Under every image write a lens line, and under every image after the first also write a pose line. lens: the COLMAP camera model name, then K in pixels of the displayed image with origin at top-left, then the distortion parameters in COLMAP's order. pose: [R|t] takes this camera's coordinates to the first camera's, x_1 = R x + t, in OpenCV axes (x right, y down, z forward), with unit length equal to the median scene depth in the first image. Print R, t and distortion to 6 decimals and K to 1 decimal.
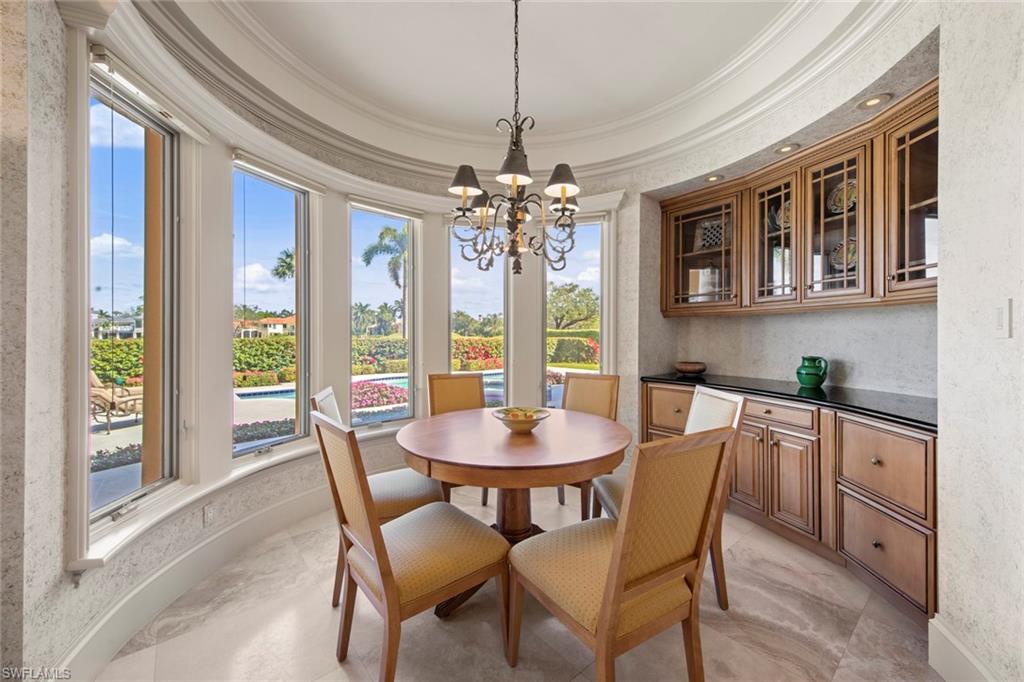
lens RADIAL K [[395.2, 0, 512.0], [0, 395.2, 341.0], [0, 0, 1]] dist [0.008884, -0.000142]
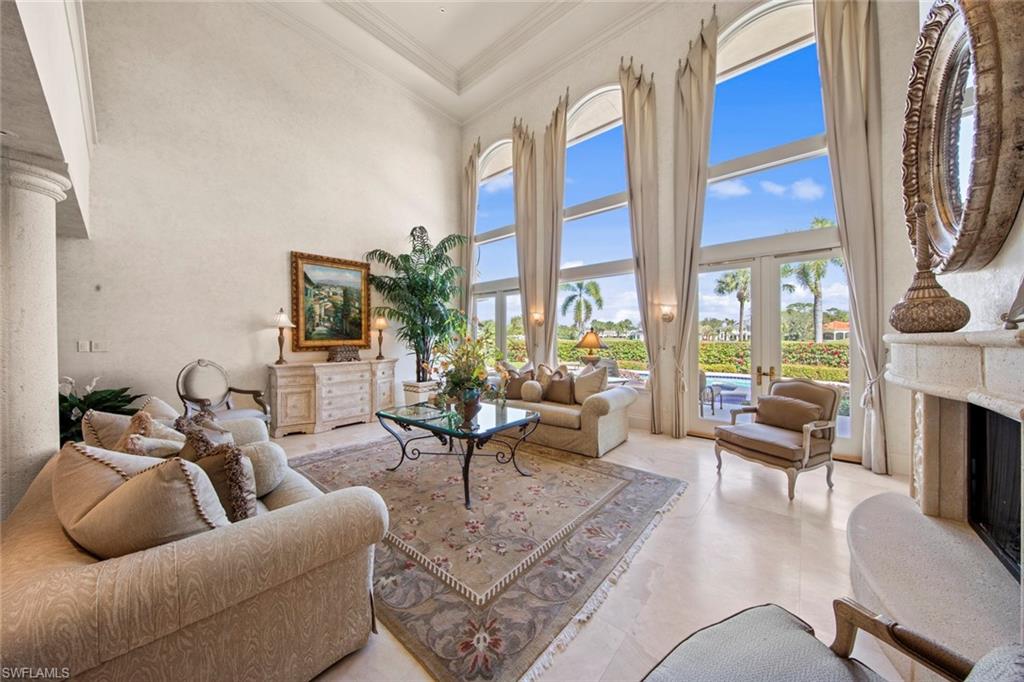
lens RADIAL K [[337.5, 0, 512.0], [0, 337.5, 341.0], [0, 0, 1]] dist [0.000010, -0.000064]
pose [[0.154620, 0.008949, -0.987933, 0.461531], [-0.011279, 0.999910, 0.007292, -0.008835], [0.987910, 0.010015, 0.154707, 0.183346]]
